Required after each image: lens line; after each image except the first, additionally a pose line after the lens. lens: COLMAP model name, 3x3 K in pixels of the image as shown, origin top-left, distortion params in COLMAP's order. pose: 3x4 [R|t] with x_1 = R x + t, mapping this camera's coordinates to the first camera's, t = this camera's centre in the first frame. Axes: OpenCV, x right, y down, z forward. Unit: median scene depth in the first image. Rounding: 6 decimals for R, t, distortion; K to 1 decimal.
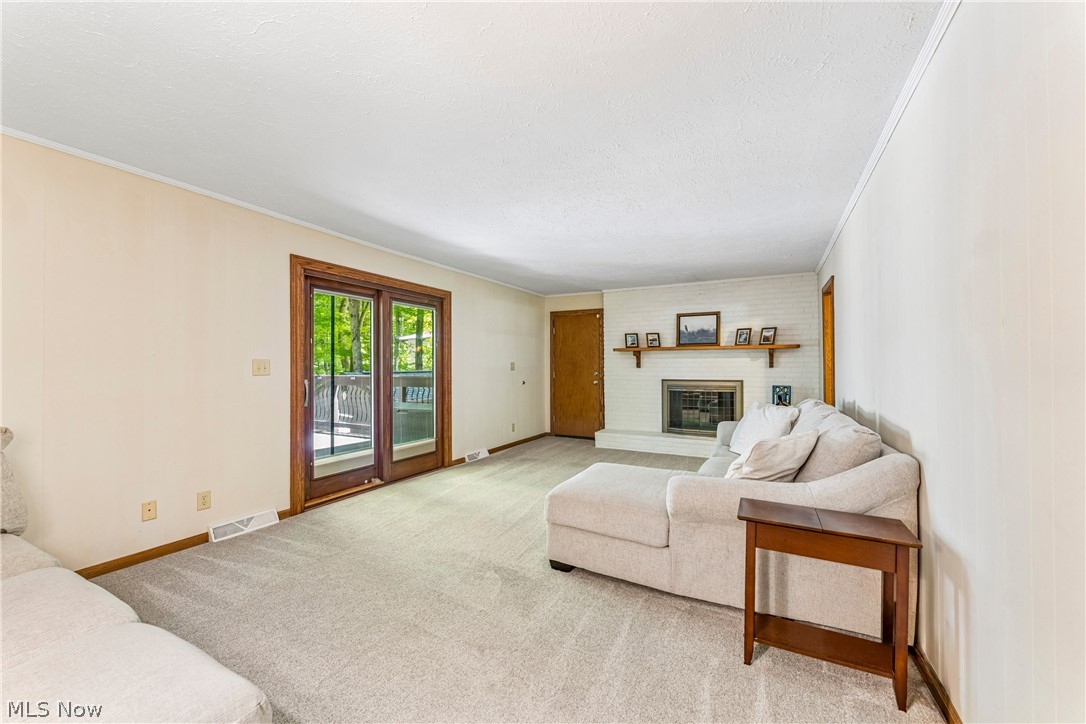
lens RADIAL K [[437.2, 0, 545.0], [0, 437.2, 361.2], [0, 0, 1]] dist [-0.000561, -0.000278]
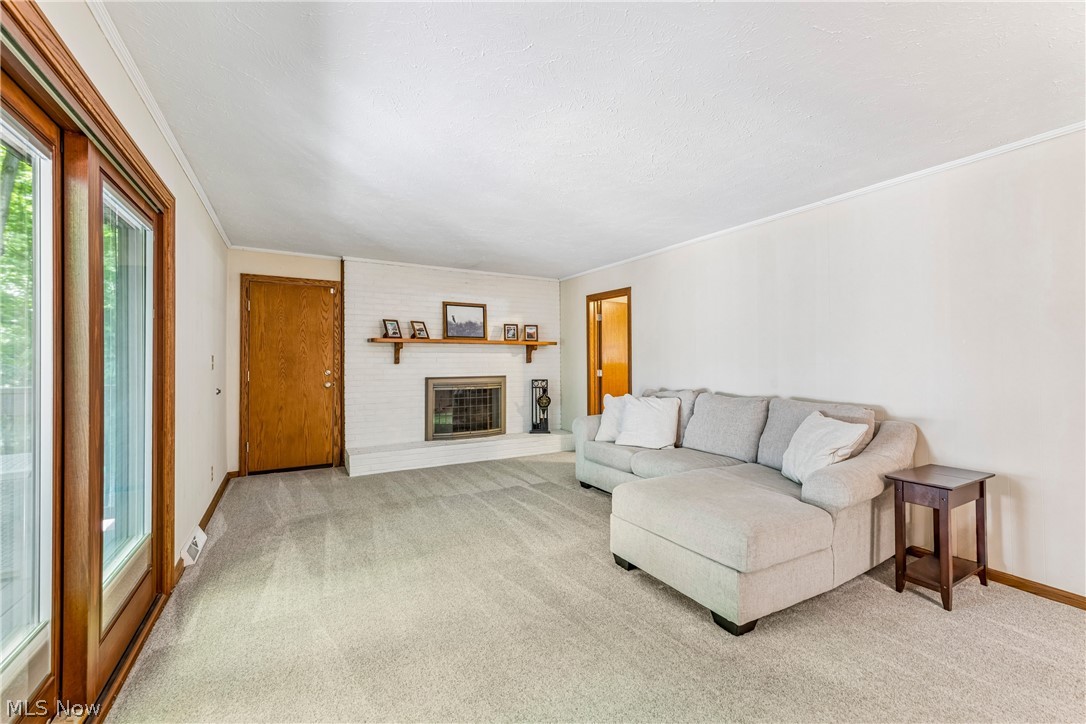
lens RADIAL K [[437.2, 0, 545.0], [0, 437.2, 361.2], [0, 0, 1]] dist [-0.000561, -0.000278]
pose [[0.531776, -0.001084, 0.846884, -0.323661], [-0.008980, 0.999936, 0.006918, 0.002432], [-0.846837, -0.011284, 0.531732, 0.366076]]
